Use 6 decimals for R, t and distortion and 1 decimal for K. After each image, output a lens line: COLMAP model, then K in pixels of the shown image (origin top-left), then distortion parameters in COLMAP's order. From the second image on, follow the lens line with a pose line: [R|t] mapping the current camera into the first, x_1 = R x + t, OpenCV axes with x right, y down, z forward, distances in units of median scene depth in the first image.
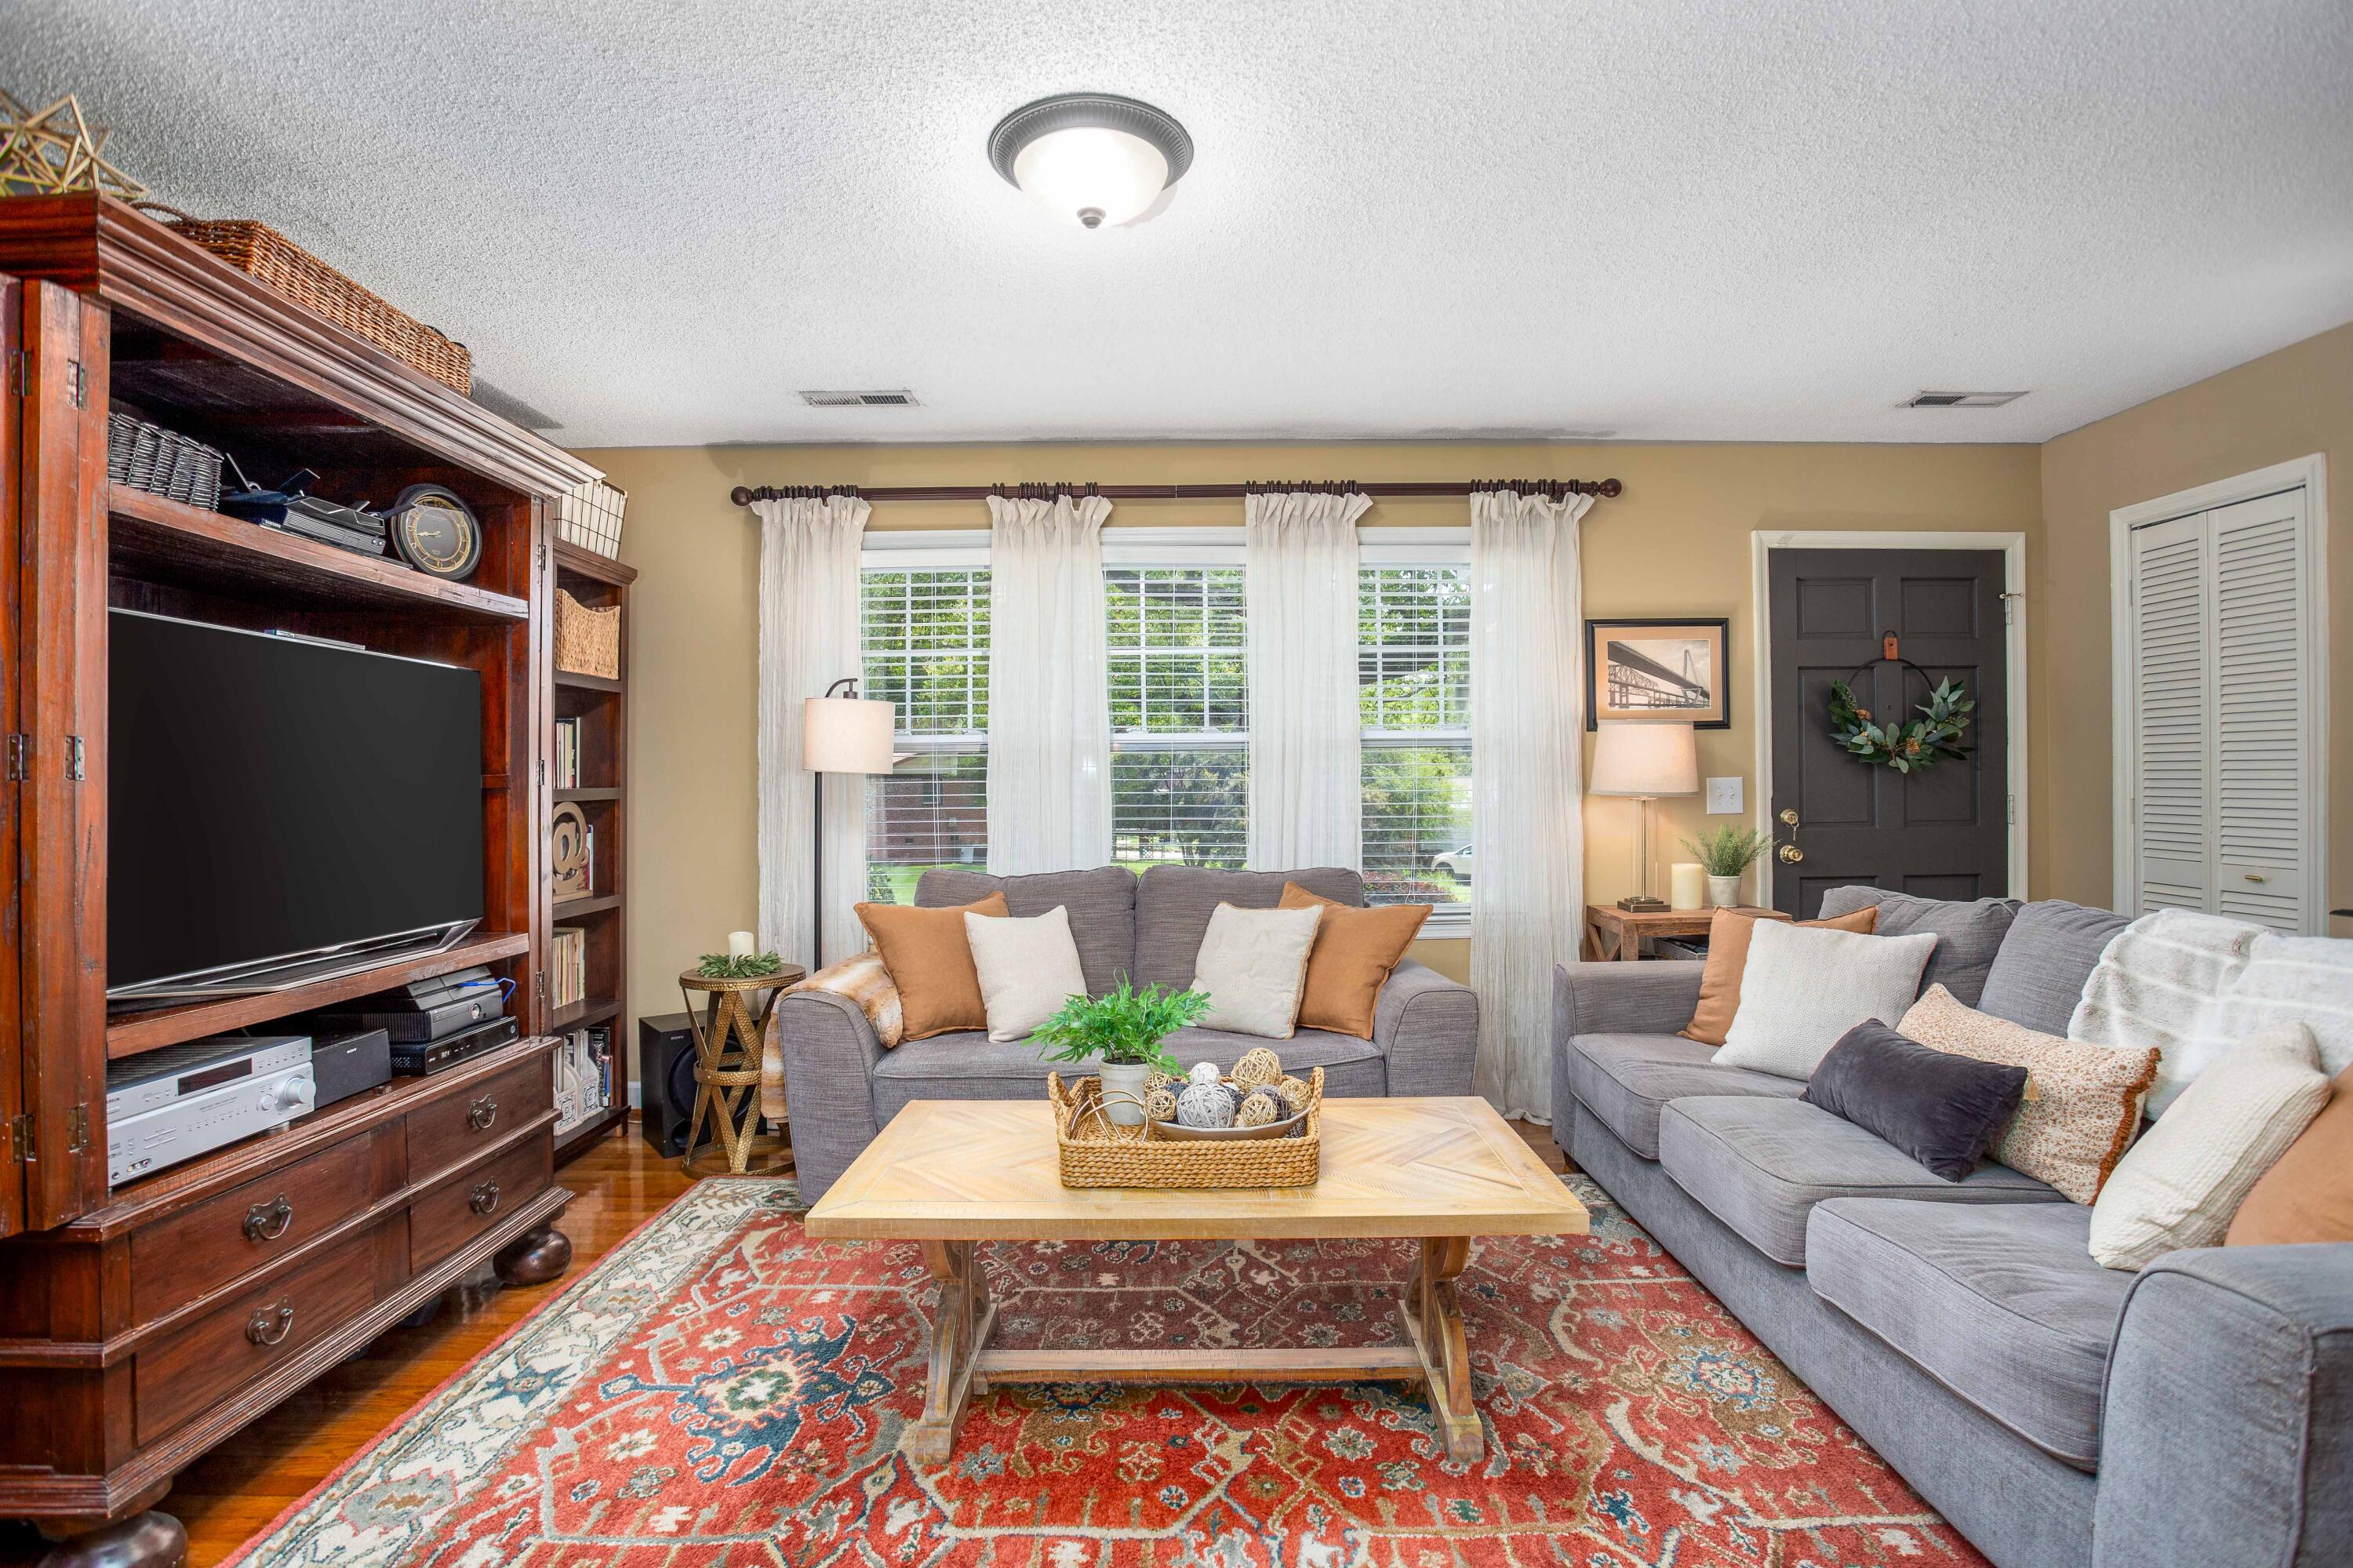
lens RADIAL K [[1156.1, 0, 1164.9], [0, 1156.1, 791.4], [0, 0, 1]] dist [-0.076411, 0.041357]
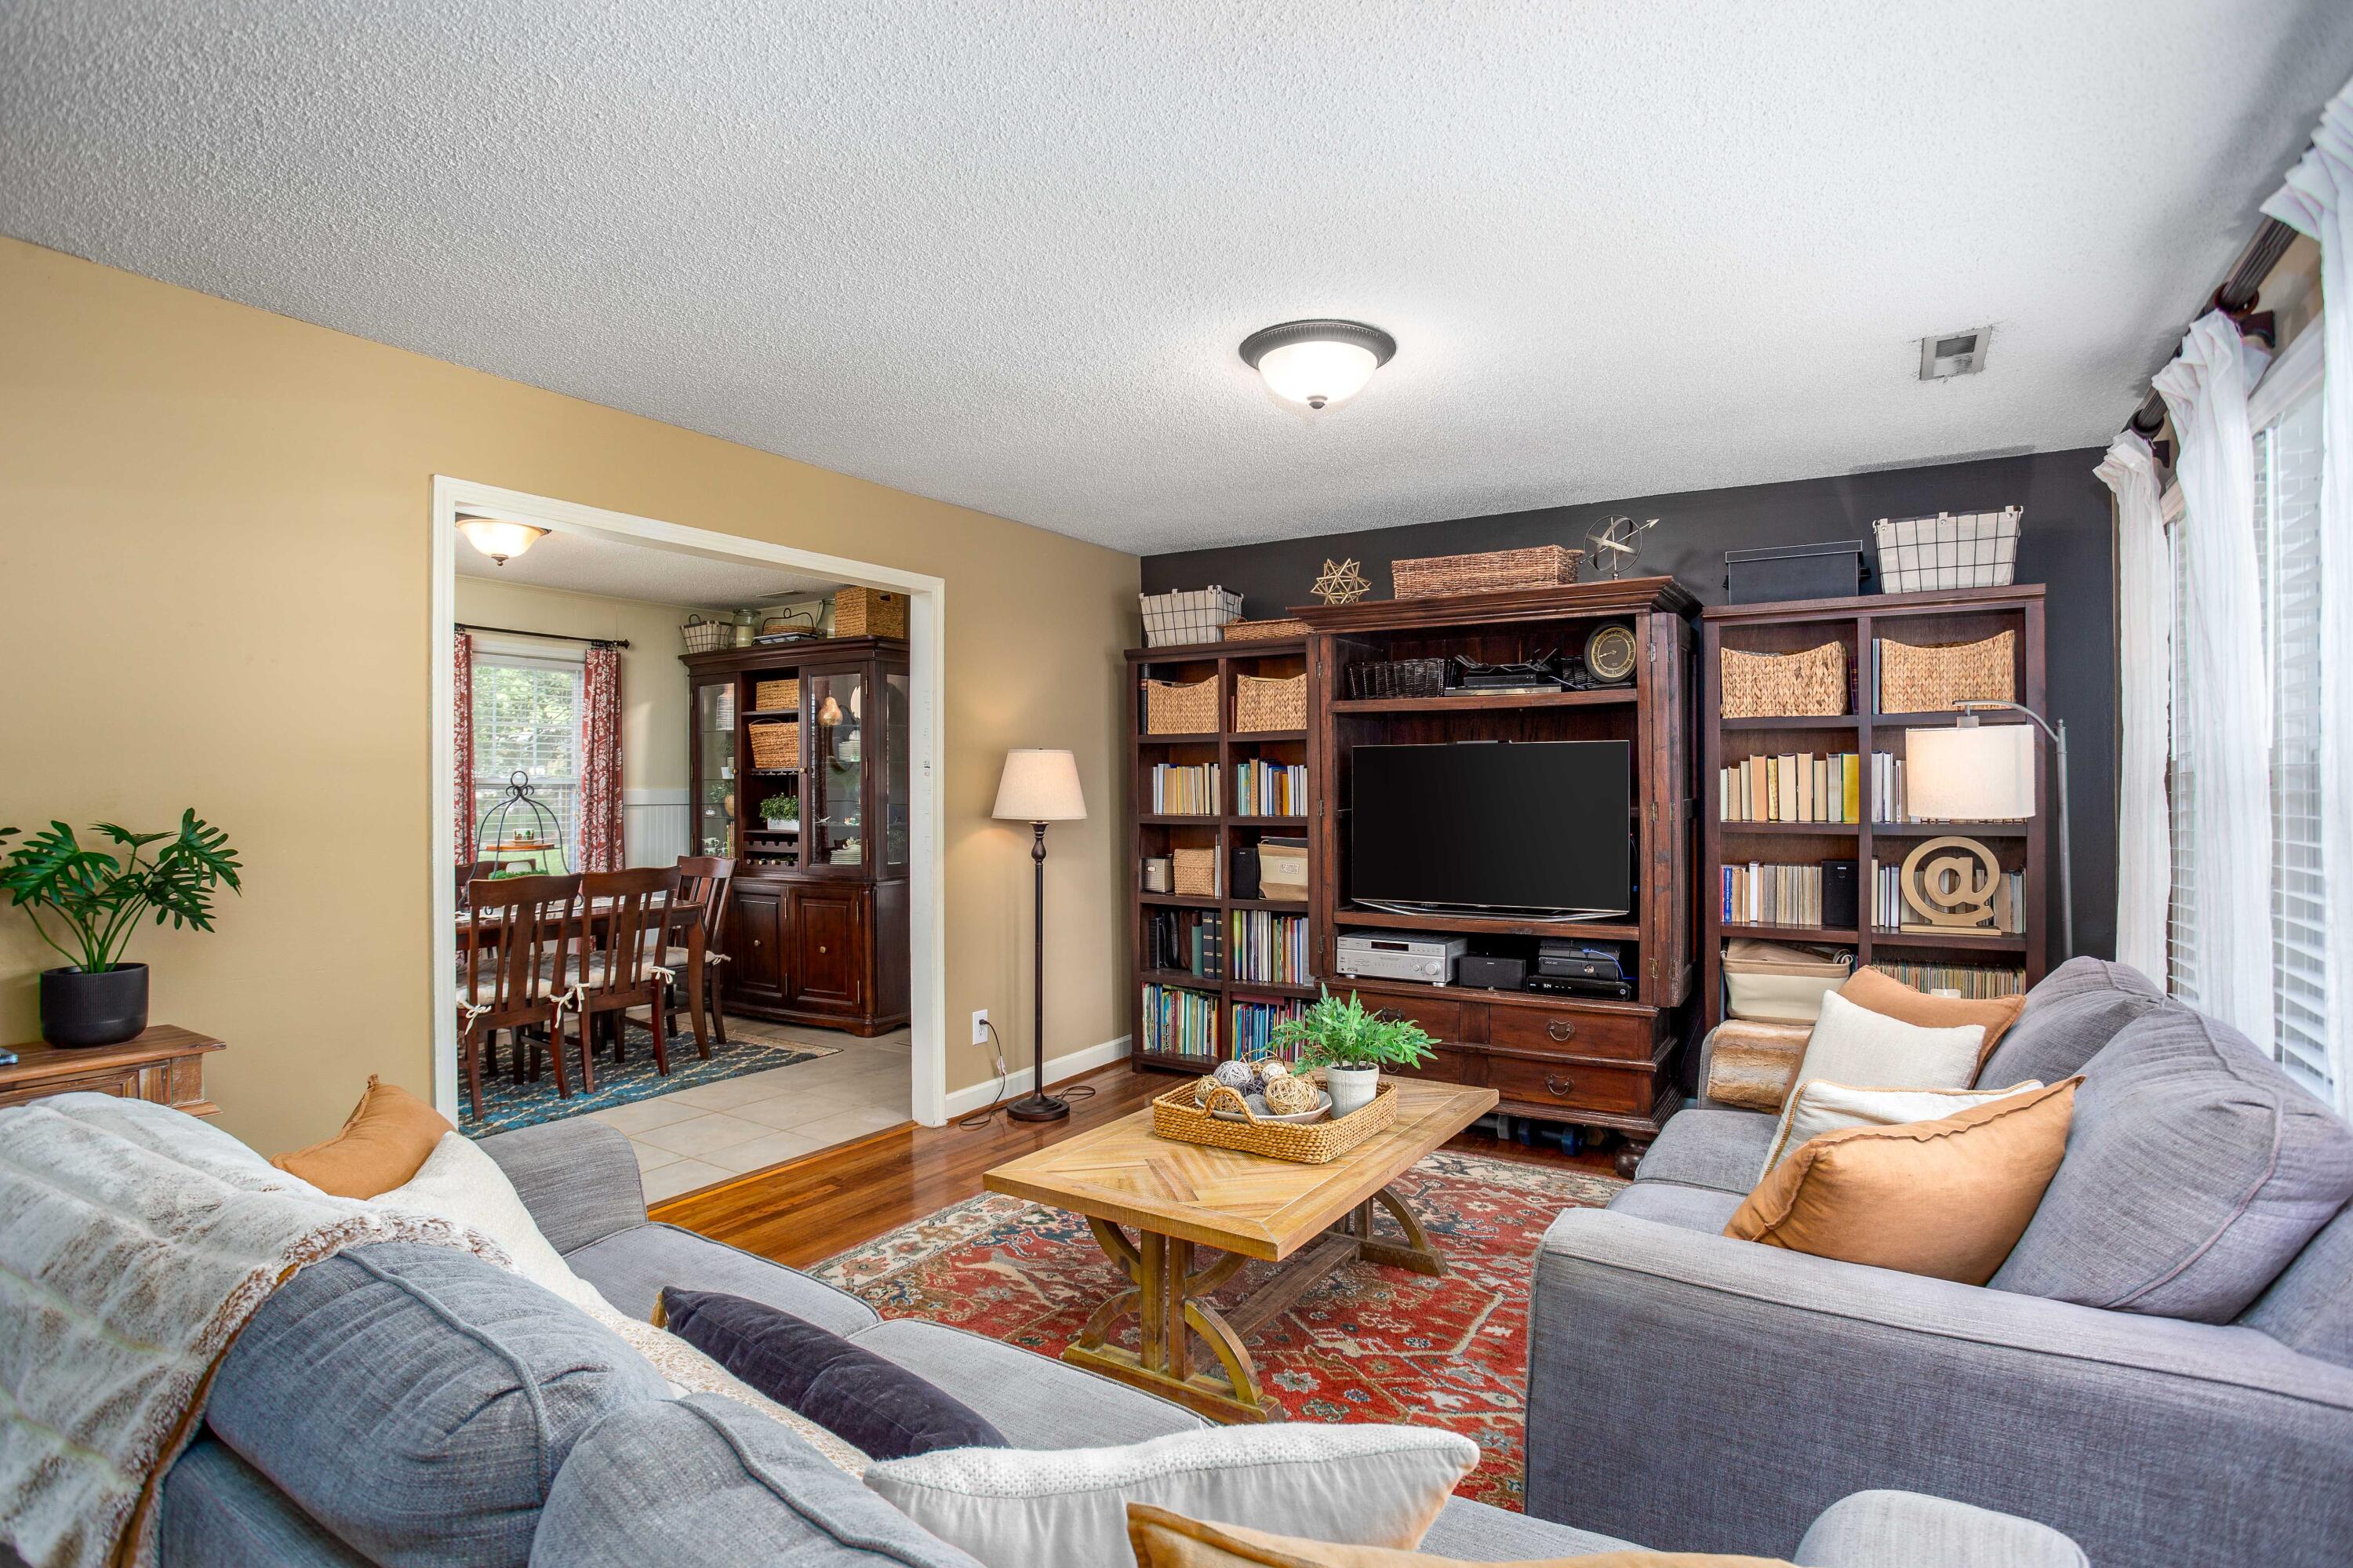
lens RADIAL K [[1156.1, 0, 1164.9], [0, 1156.1, 791.4], [0, 0, 1]] dist [-0.076411, 0.041357]
pose [[-0.521729, 0.009694, -0.853056, 0.703059], [0.002890, 0.999950, 0.009596, -0.042798], [0.853106, 0.002541, -0.521731, 0.929425]]
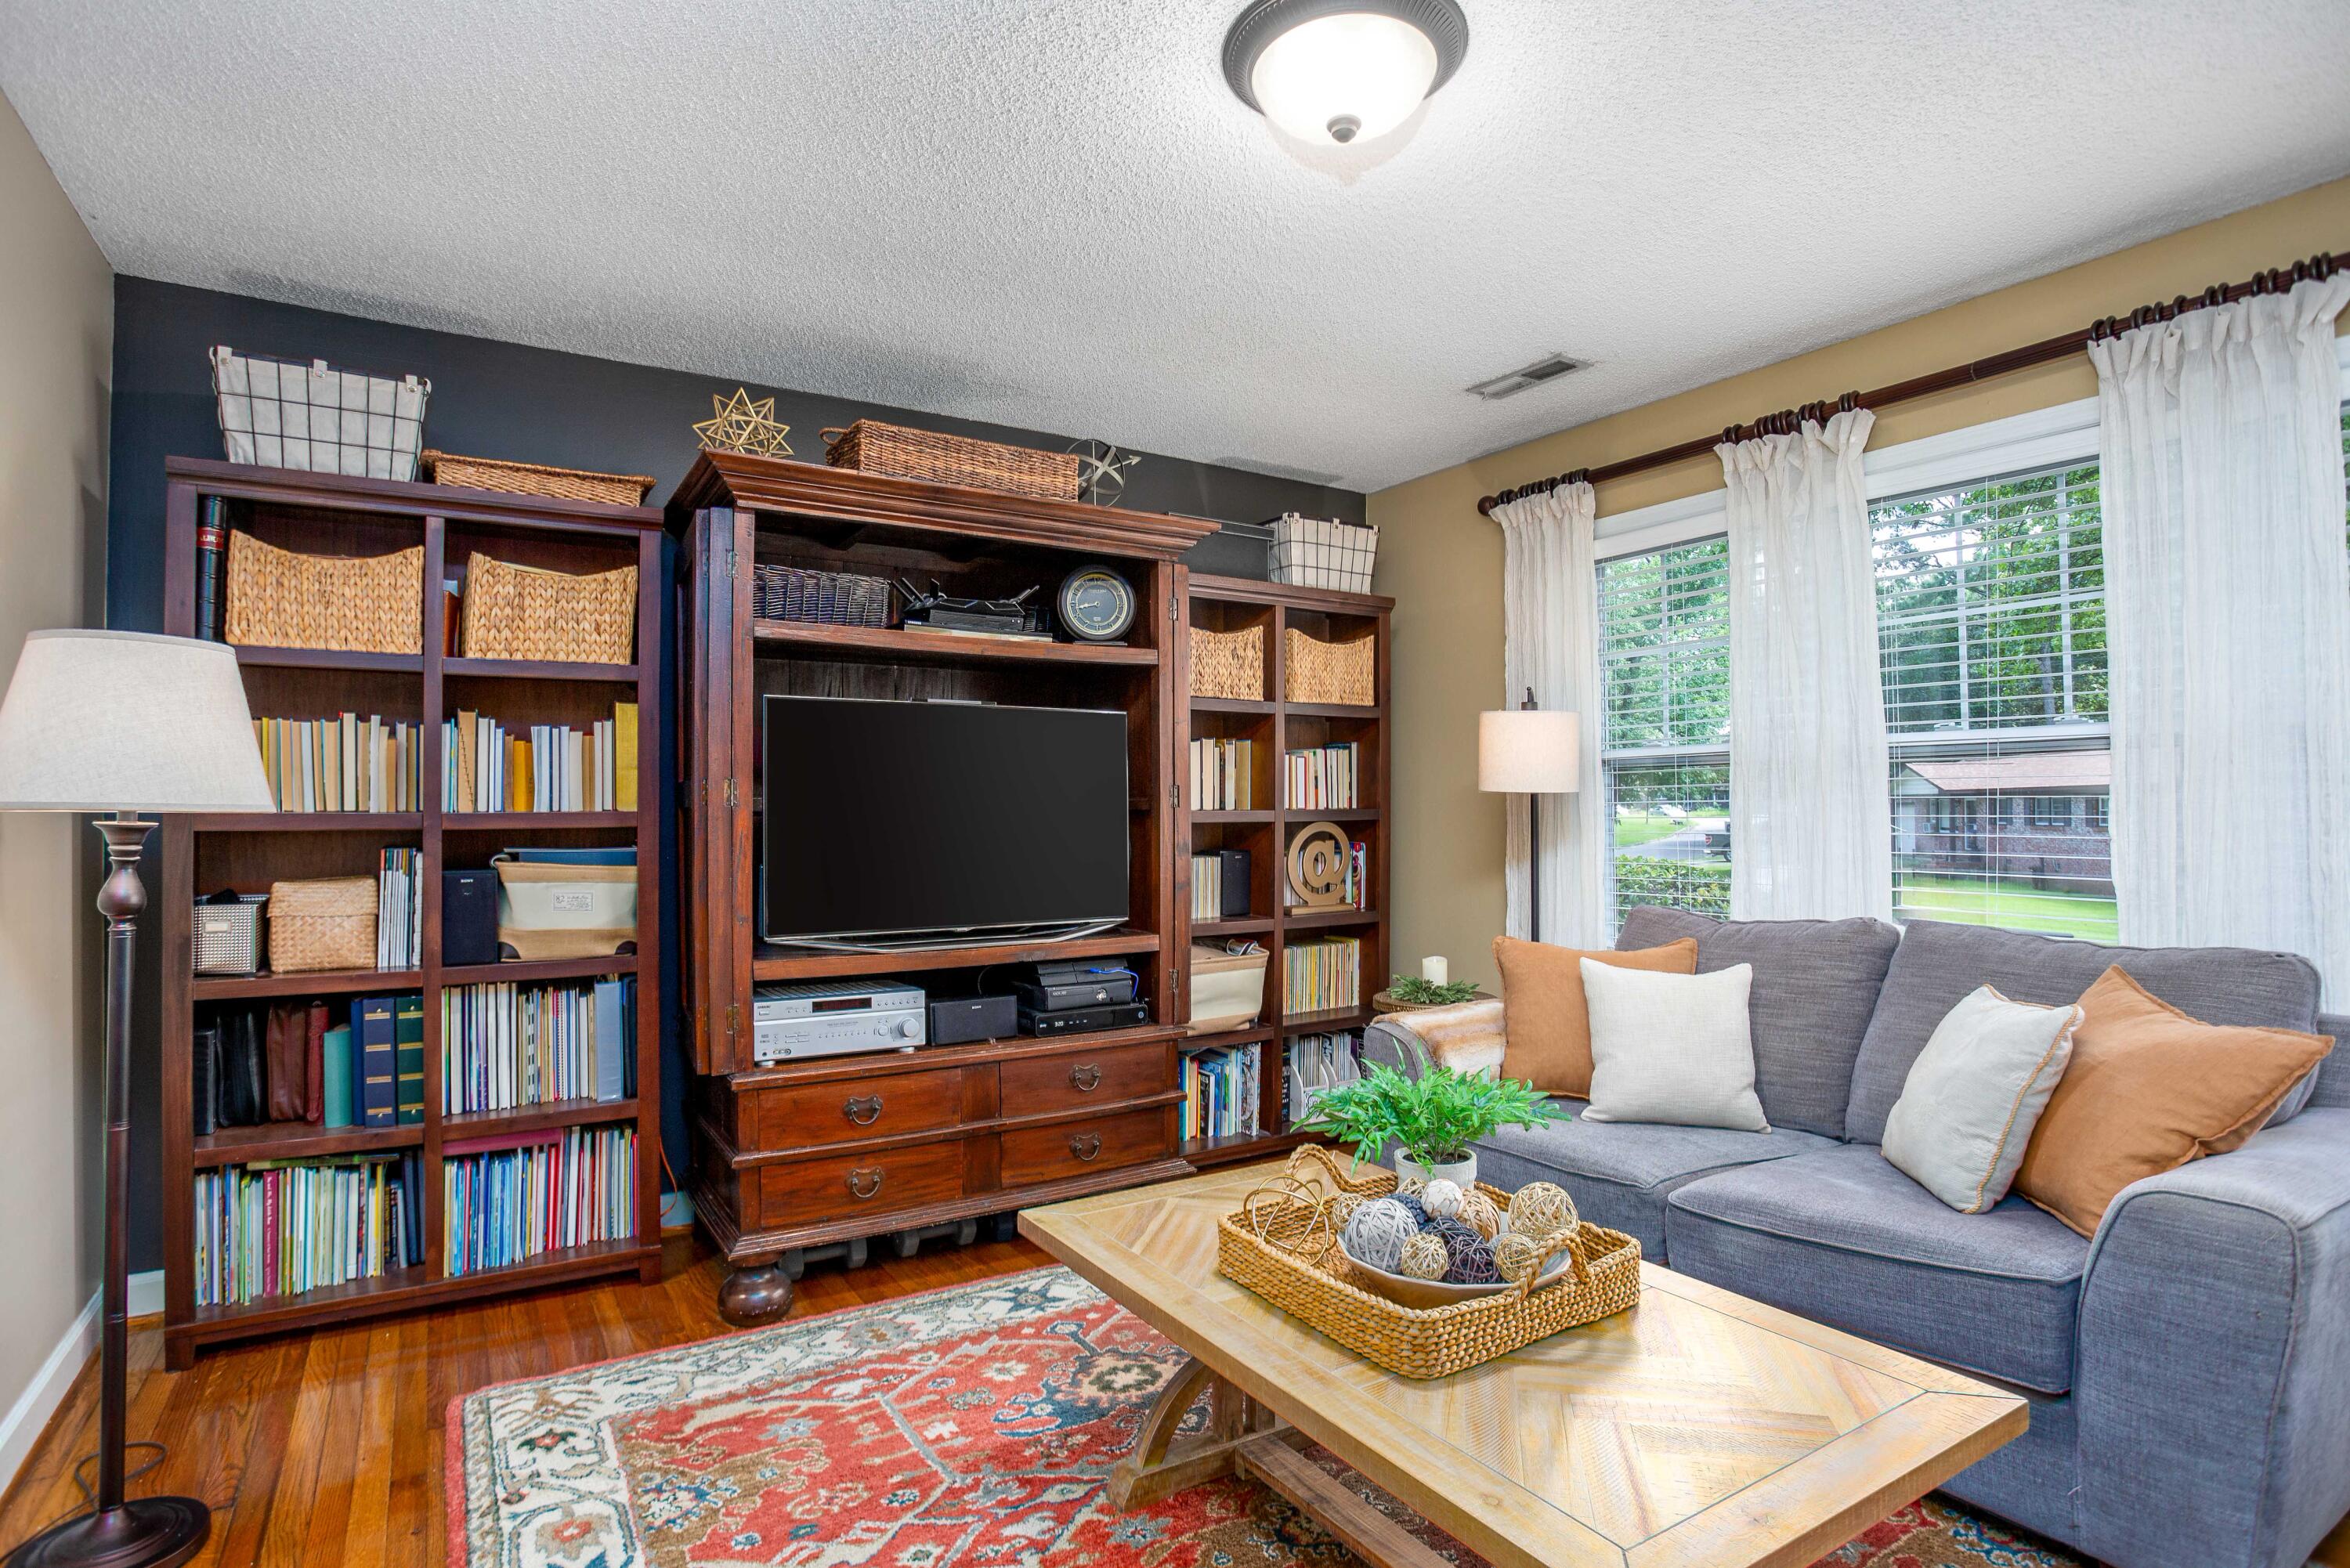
lens RADIAL K [[1209.1, 0, 1178.4], [0, 1209.1, 790.6], [0, 0, 1]] dist [-0.078672, 0.048028]
pose [[0.537993, -0.008951, -0.842902, 0.373366], [-0.002219, 0.999925, -0.012035, -0.005860], [0.842946, 0.008345, 0.537933, 0.262186]]
